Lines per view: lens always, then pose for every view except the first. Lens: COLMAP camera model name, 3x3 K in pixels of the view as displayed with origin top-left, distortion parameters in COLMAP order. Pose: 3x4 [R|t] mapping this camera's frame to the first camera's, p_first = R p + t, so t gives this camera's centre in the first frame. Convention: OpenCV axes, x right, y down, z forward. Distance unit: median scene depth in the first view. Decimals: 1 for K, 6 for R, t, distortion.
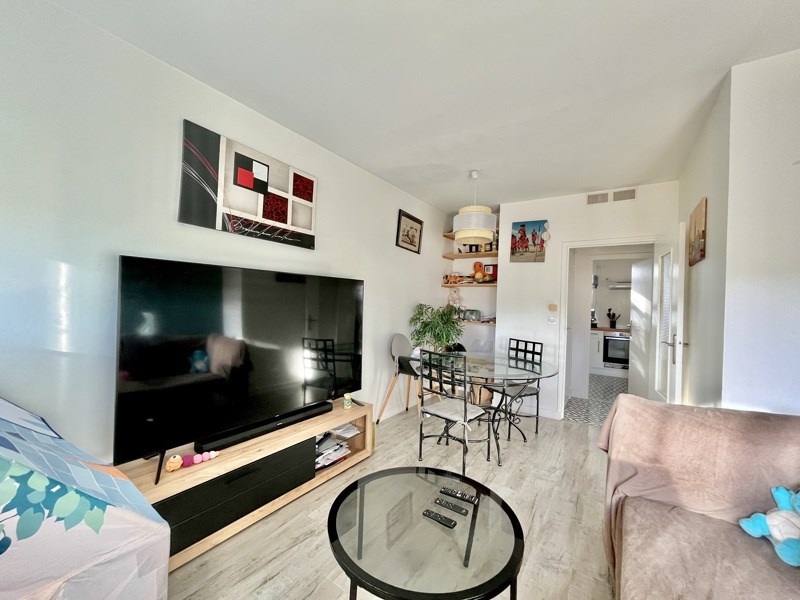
lens RADIAL K [[321.4, 0, 400.0], [0, 321.4, 300.0], [0, 0, 1]] dist [0.000015, -0.000004]
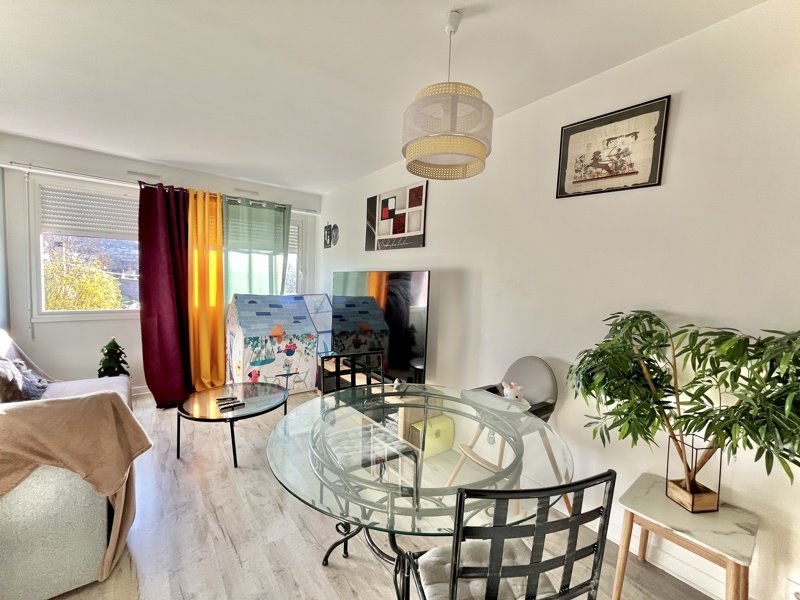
lens RADIAL K [[329.6, 0, 400.0], [0, 329.6, 300.0], [0, 0, 1]] dist [-0.000088, -0.000021]
pose [[-0.309139, 0.010717, -0.950957, 0.926800], [-0.043444, 0.998733, 0.025379, 0.001245], [0.950024, 0.049159, -0.308281, 1.419036]]
